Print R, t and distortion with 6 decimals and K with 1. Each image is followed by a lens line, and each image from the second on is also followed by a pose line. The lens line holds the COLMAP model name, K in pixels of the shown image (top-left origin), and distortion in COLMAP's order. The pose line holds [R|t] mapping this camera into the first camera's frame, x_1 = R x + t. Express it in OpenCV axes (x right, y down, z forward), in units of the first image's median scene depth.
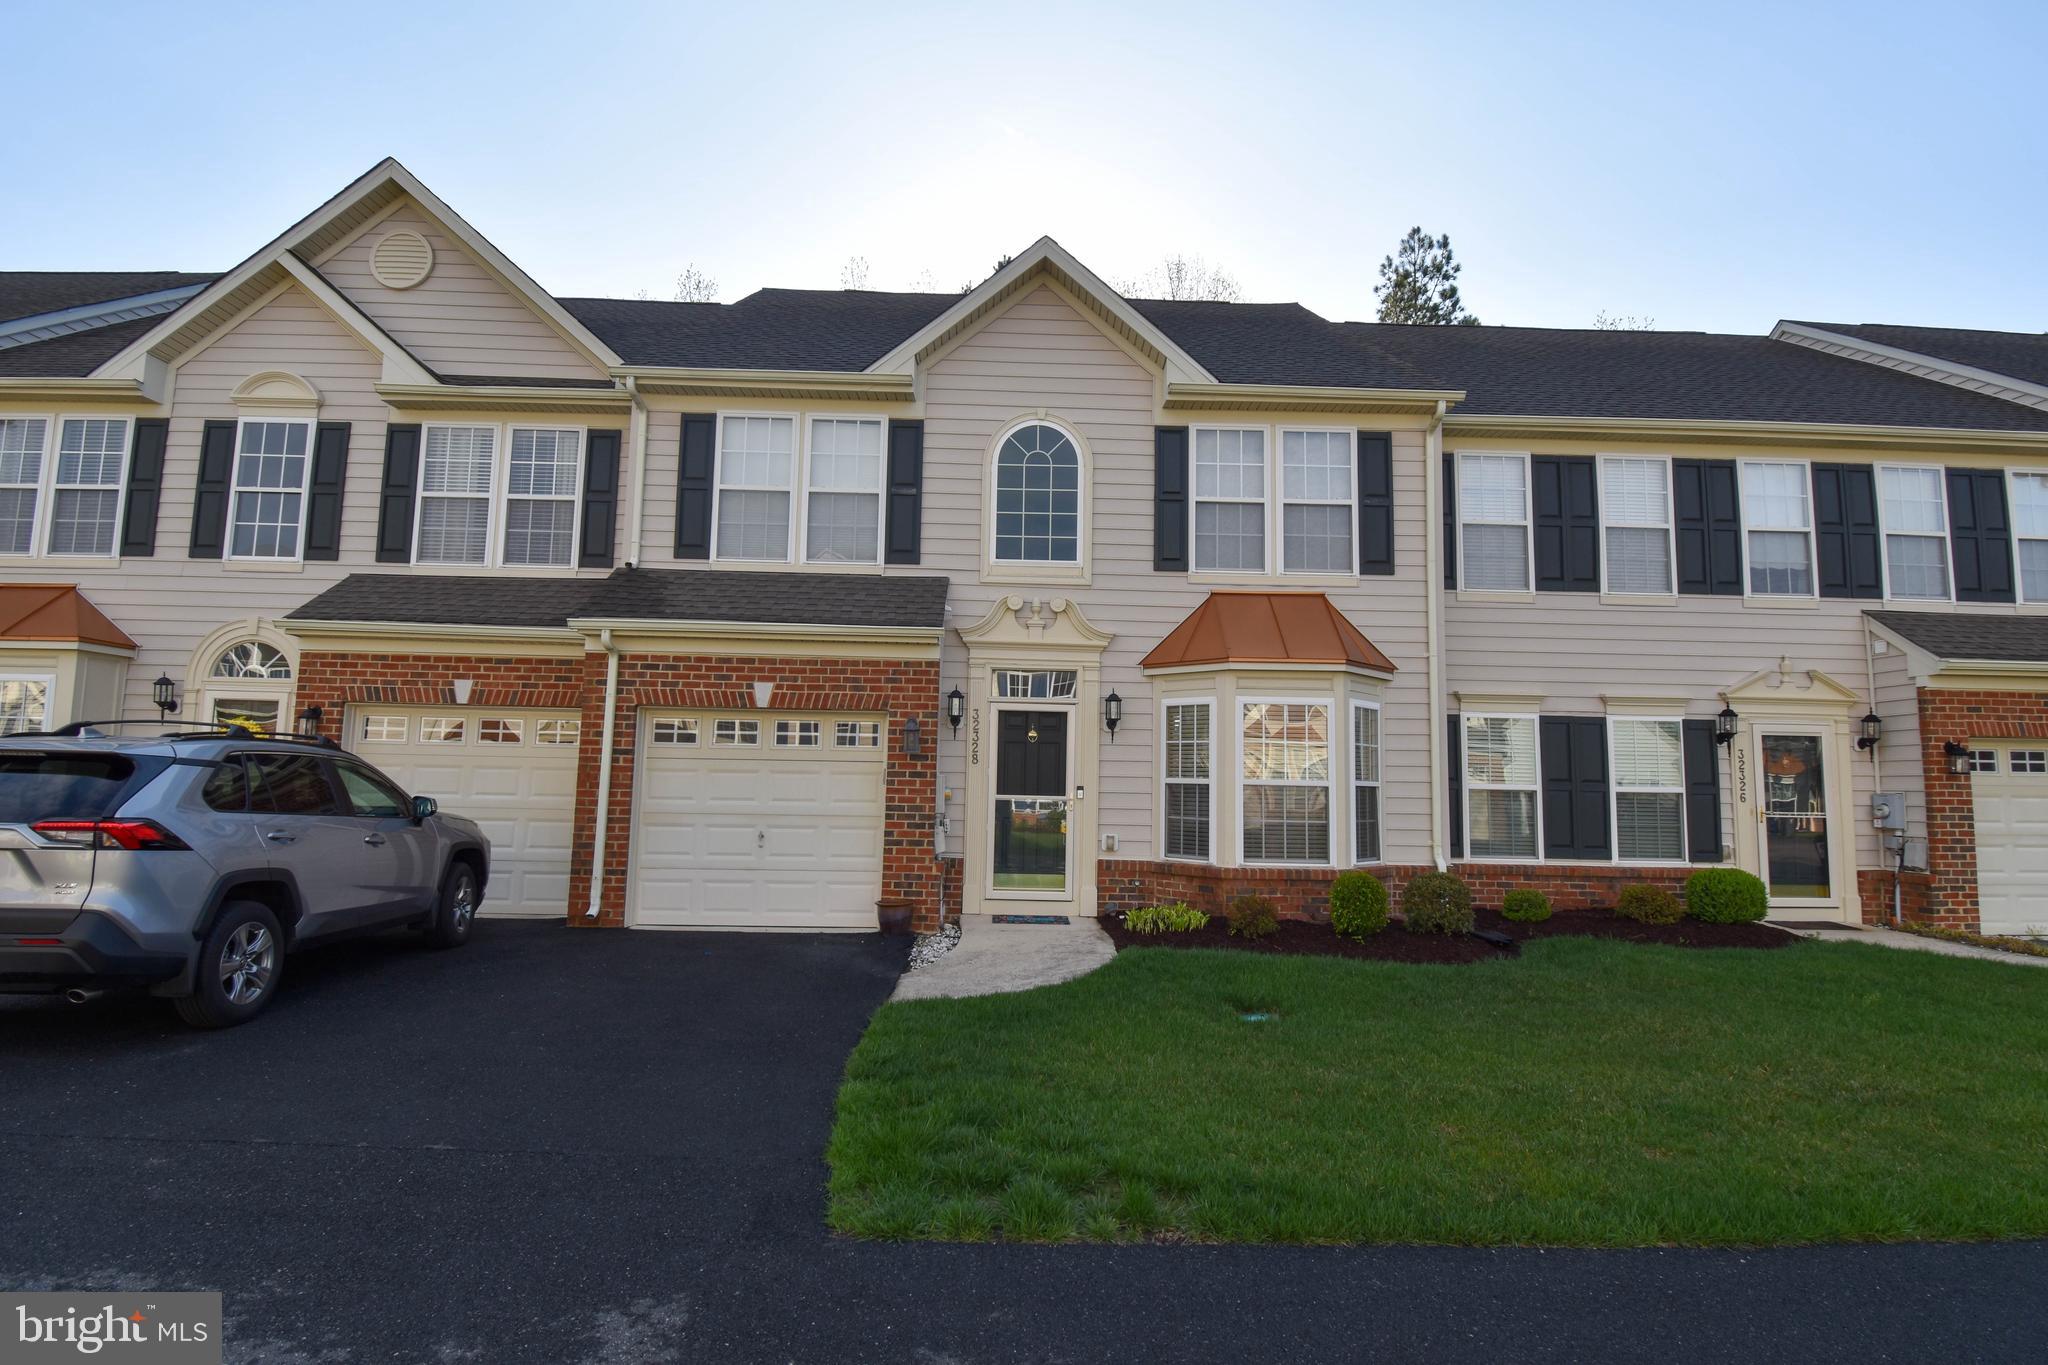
lens RADIAL K [[1000.9, 0, 1033.3], [0, 1000.9, 684.8], [0, 0, 1]] dist [0.027025, -0.029652]
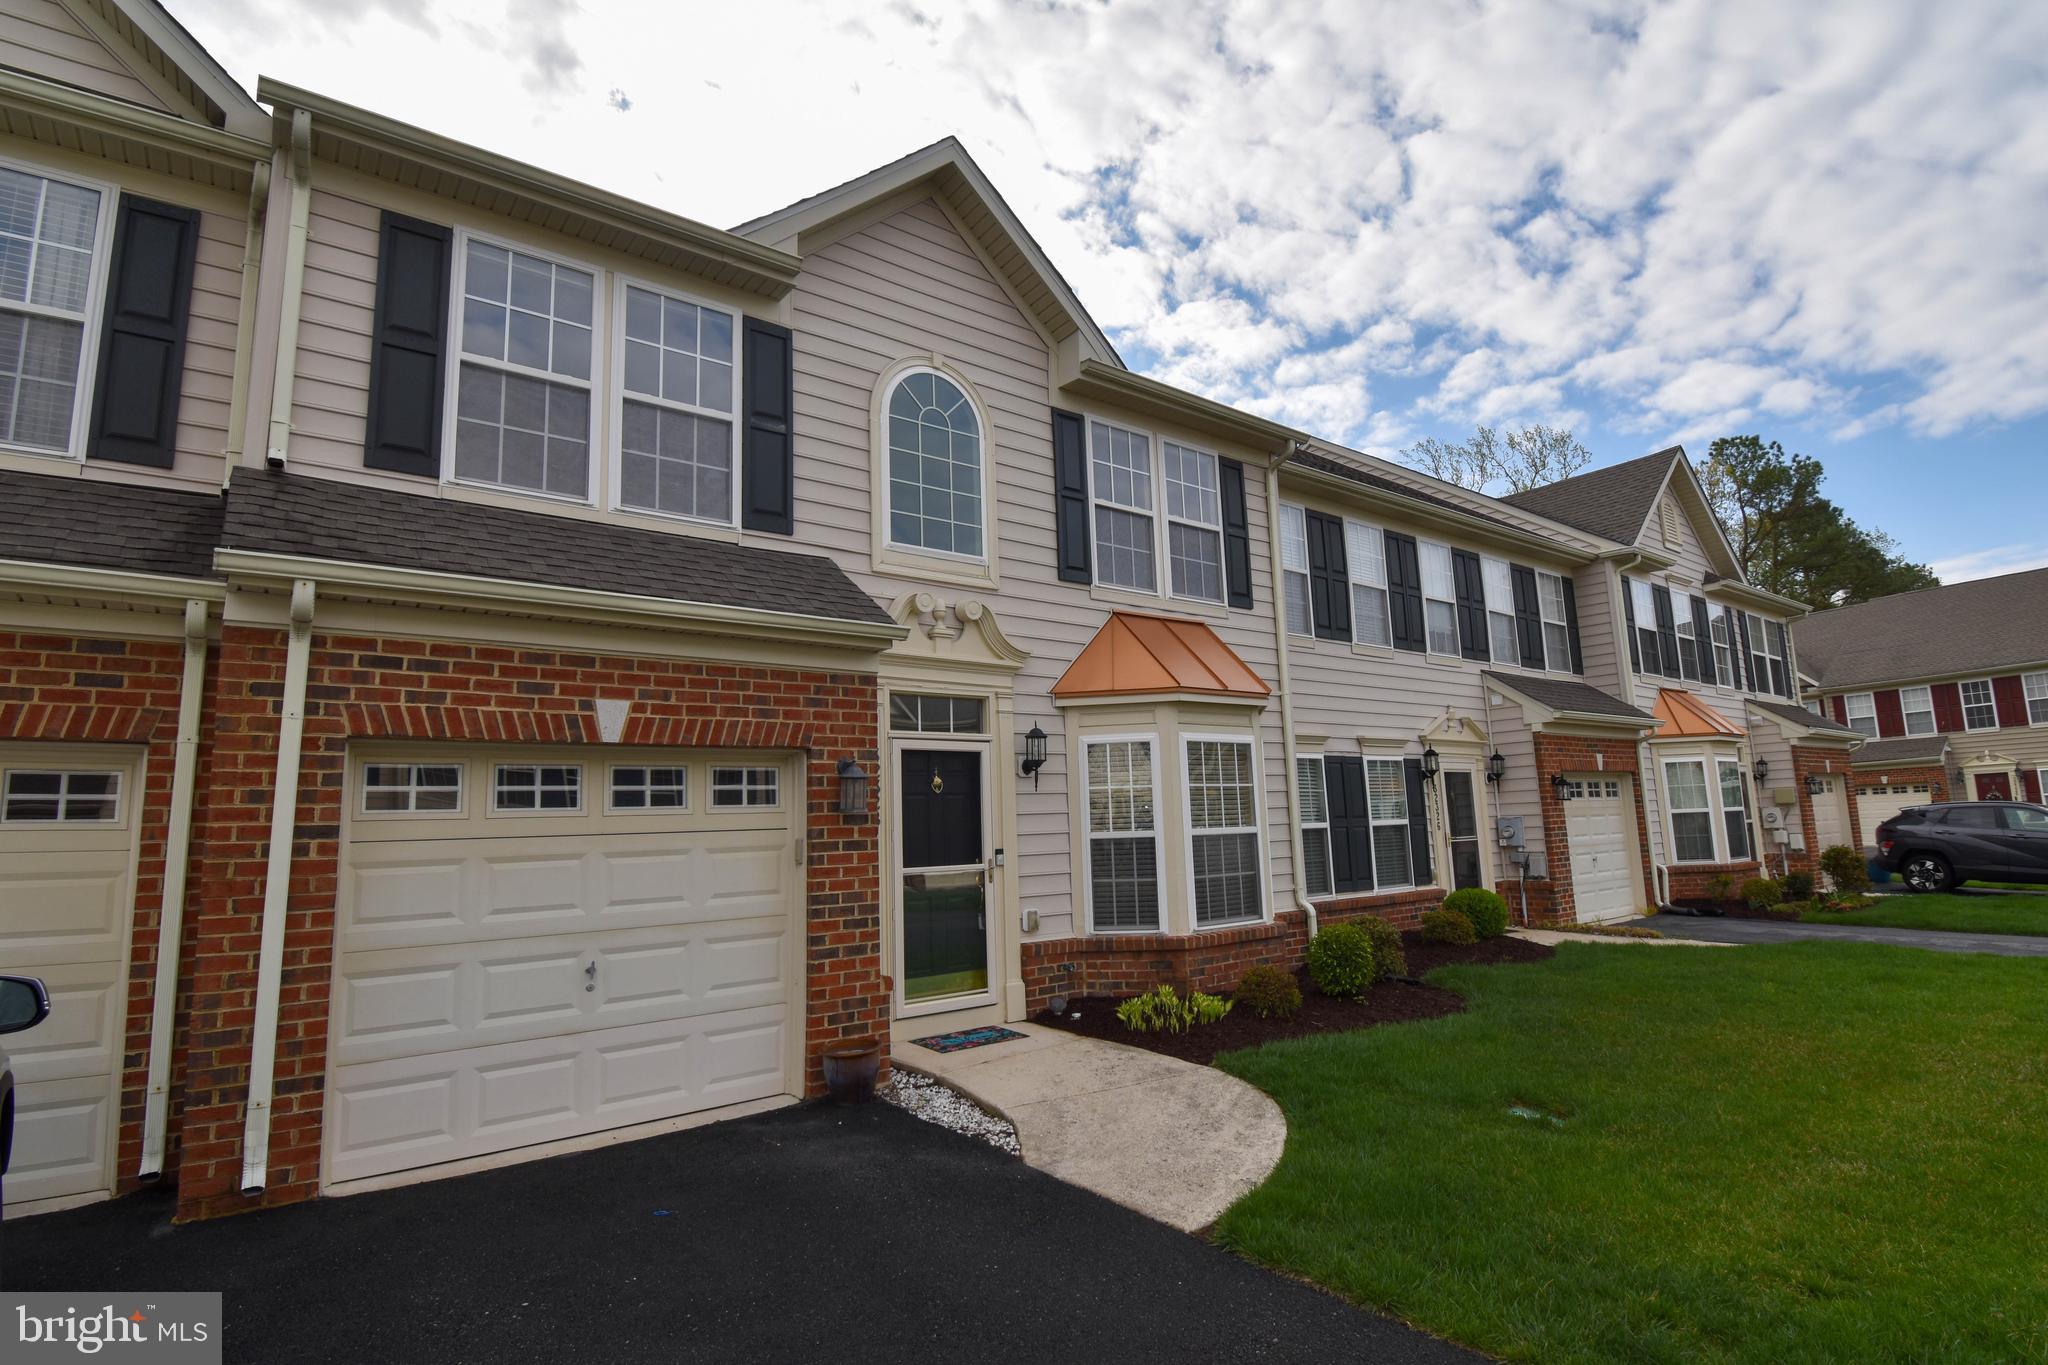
lens RADIAL K [[1000.9, 0, 1033.3], [0, 1000.9, 684.8], [0, 0, 1]] dist [0.027025, -0.029652]
pose [[0.806431, 0.038444, 0.590077, -0.385753], [-0.007084, 0.998441, -0.055368, 0.018119], [-0.591286, 0.040471, 0.805446, 0.362864]]
